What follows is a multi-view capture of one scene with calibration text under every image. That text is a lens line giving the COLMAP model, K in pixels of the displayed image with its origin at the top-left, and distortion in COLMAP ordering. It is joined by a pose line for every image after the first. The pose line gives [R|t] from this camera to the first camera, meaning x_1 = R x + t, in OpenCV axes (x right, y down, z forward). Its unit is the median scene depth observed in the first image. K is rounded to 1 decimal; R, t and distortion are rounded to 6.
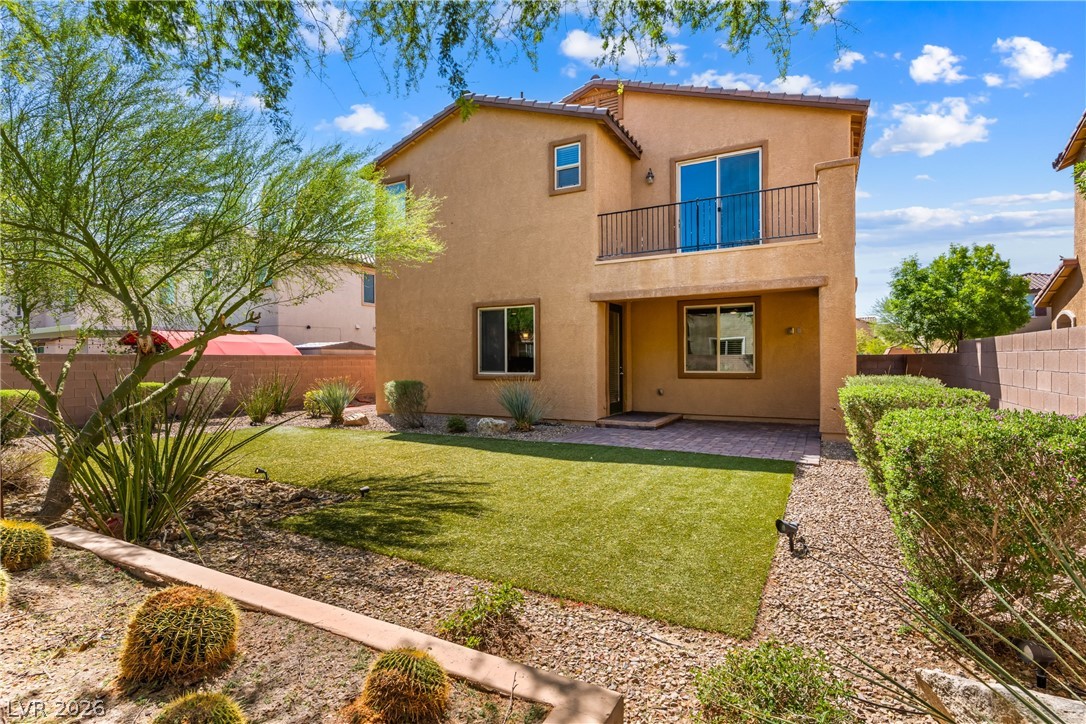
lens RADIAL K [[512.0, 0, 543.7], [0, 512.0, 359.6], [0, 0, 1]] dist [0.002523, 0.000979]
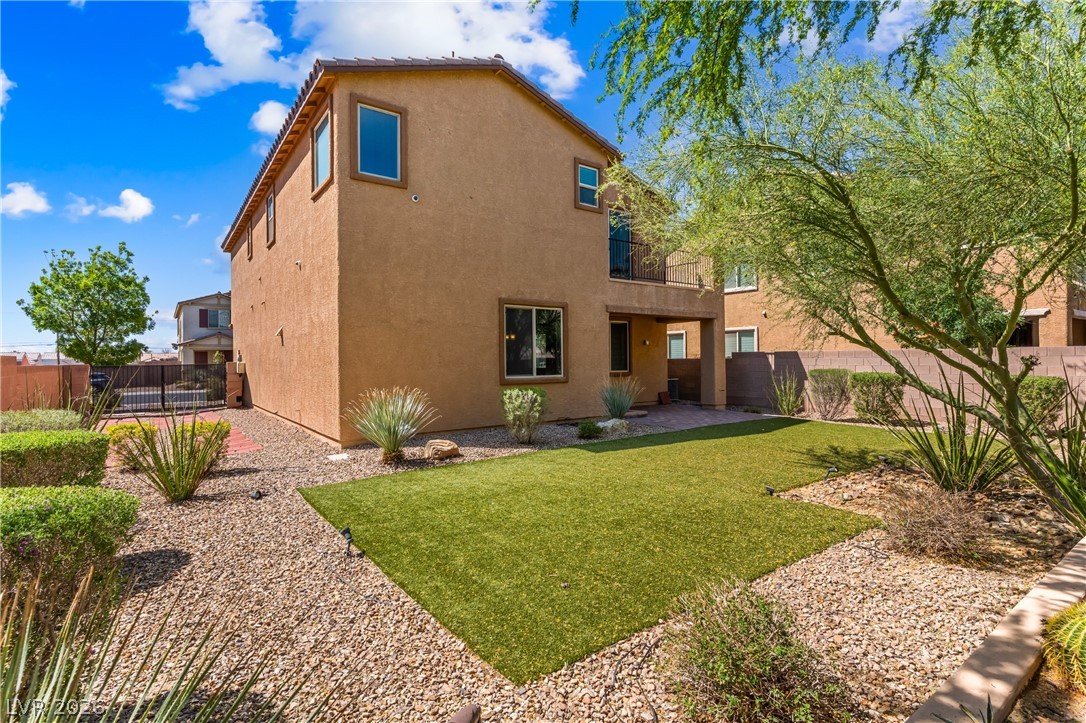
lens RADIAL K [[512.0, 0, 543.7], [0, 512.0, 359.1], [0, 0, 1]] dist [0.002523, 0.000979]
pose [[0.443777, 0.004381, 0.896126, -0.918929], [0.004996, 0.999960, -0.007363, 0.001317], [-0.896123, 0.007745, 0.443738, 0.561434]]
